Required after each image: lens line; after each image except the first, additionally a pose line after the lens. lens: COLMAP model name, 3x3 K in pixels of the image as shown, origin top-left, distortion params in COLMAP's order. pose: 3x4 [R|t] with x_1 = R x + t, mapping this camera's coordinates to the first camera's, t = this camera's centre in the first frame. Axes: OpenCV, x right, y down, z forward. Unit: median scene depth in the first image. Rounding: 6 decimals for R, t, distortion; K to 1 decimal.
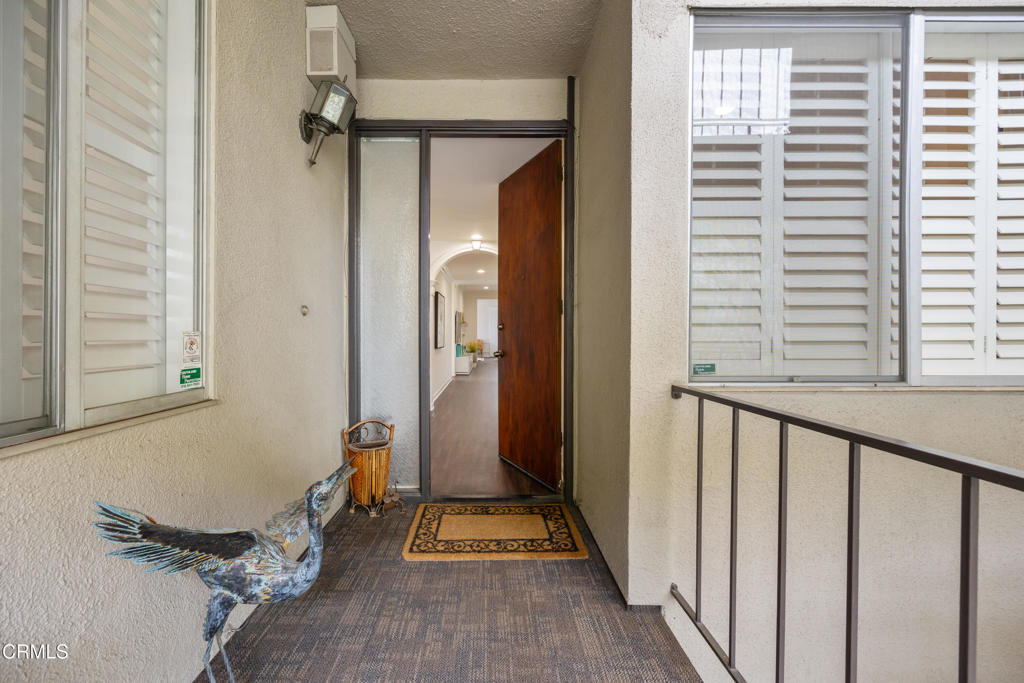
lens RADIAL K [[410.6, 0, 502.9], [0, 410.6, 343.0], [0, 0, 1]] dist [-0.001934, -0.000271]
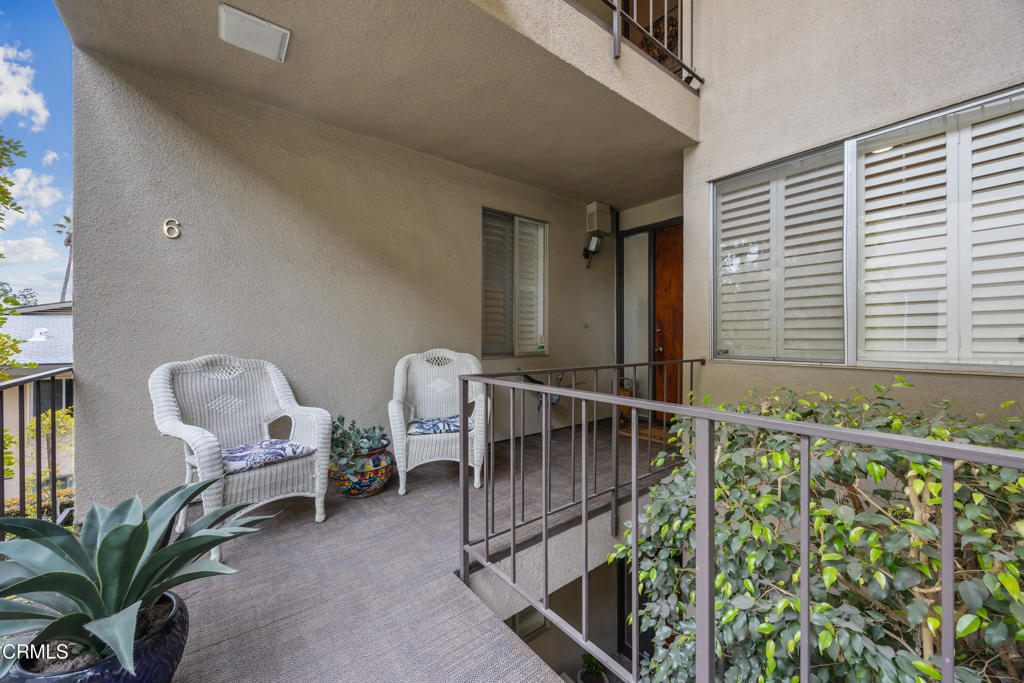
lens RADIAL K [[410.6, 0, 513.8], [0, 410.6, 340.0], [0, 0, 1]] dist [-0.001934, -0.000271]
pose [[0.613669, 0.004773, -0.789549, 1.494124], [-0.012326, 0.999918, -0.003535, 0.024874], [0.789467, 0.011901, 0.613677, -1.077780]]
